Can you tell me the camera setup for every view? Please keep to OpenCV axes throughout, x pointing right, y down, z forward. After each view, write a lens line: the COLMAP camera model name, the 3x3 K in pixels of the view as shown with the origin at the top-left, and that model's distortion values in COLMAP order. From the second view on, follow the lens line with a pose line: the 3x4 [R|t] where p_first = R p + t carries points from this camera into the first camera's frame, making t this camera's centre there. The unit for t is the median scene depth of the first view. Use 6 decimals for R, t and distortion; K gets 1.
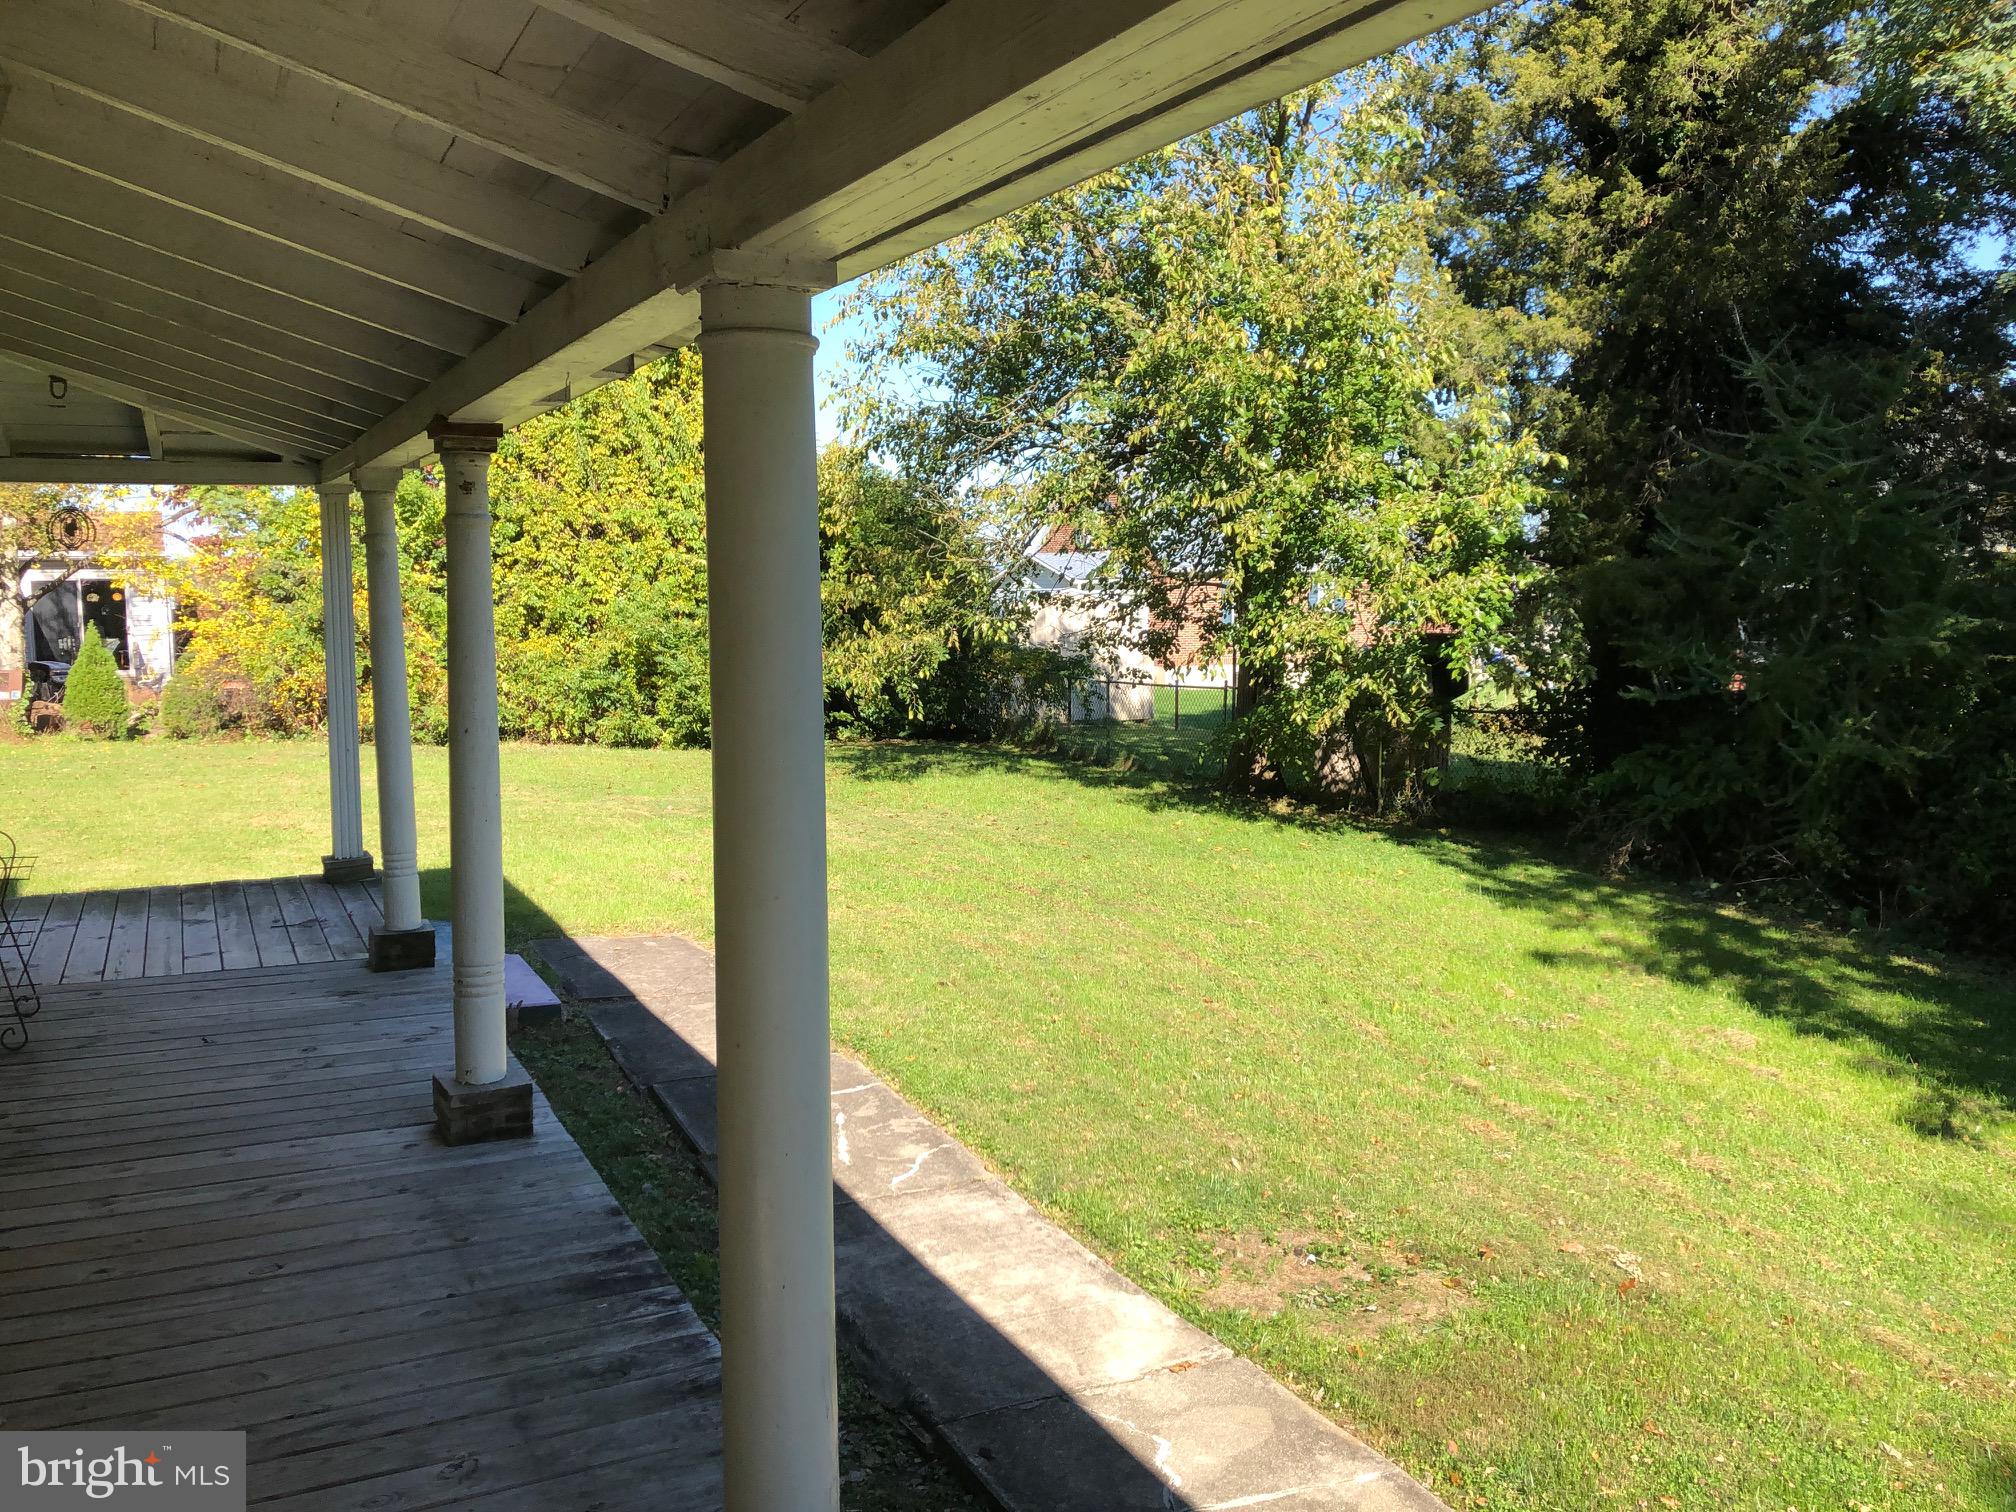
lens RADIAL K [[1679.5, 0, 1008.5], [0, 1679.5, 757.6], [0, 0, 1]] dist [0.015953, 0.034595]
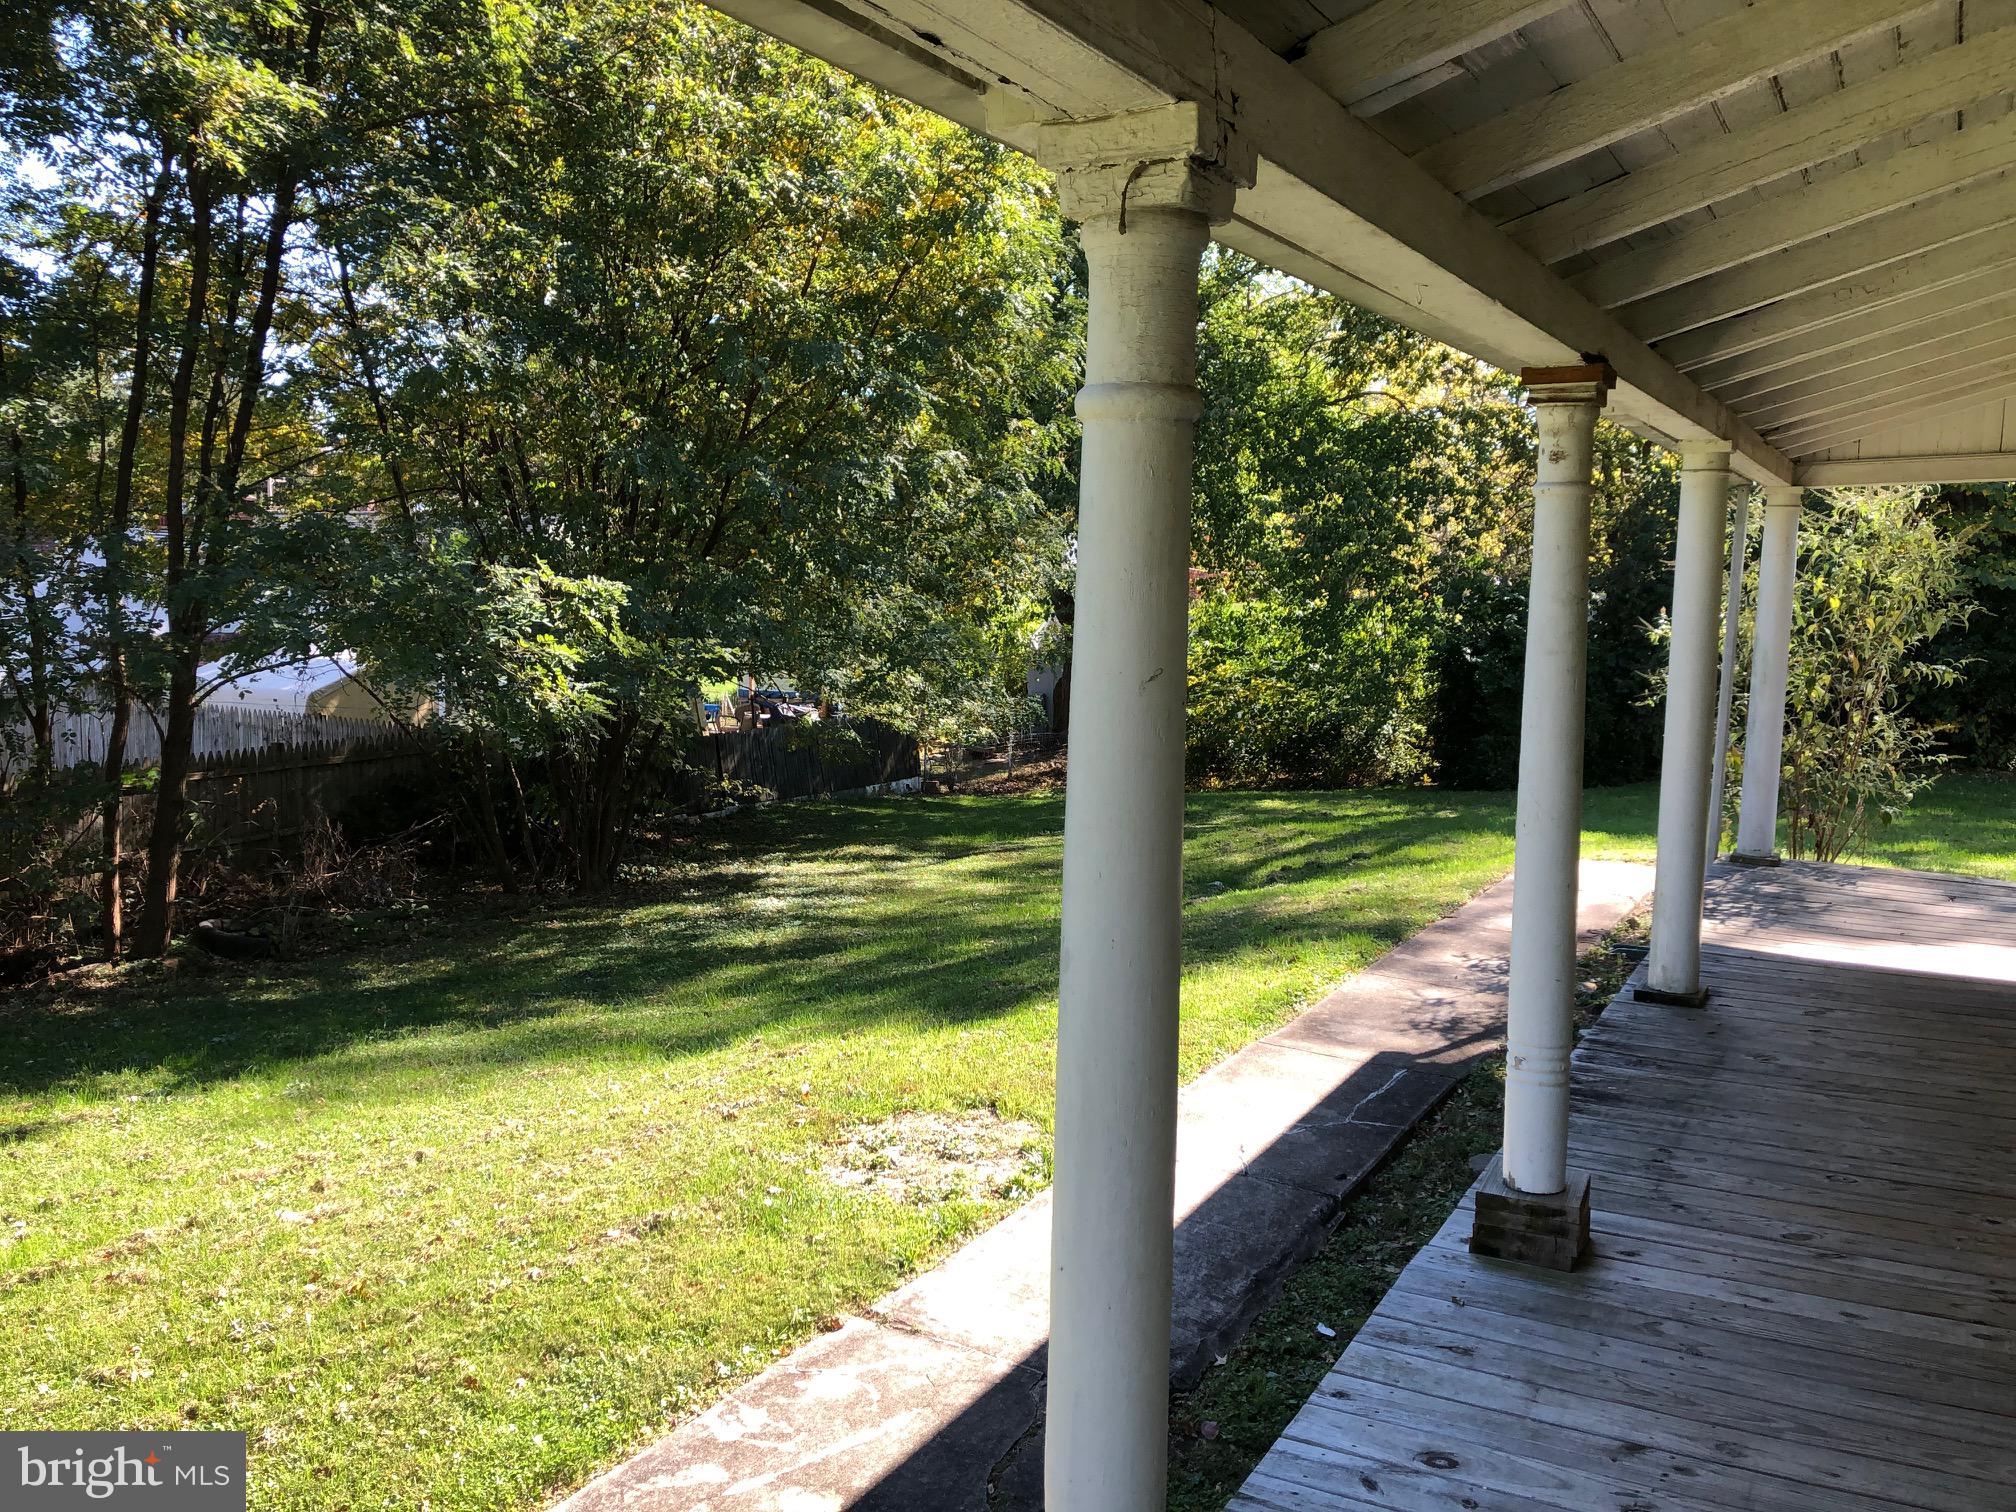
lens RADIAL K [[1679.5, 0, 1009.6], [0, 1679.5, 755.5], [0, 0, 1]] dist [0.015953, 0.034595]
pose [[-0.574924, -0.102245, 0.811793, -0.929428], [0.074022, 0.981593, 0.176055, -0.200849], [-0.814852, 0.161309, -0.556773, 1.876151]]
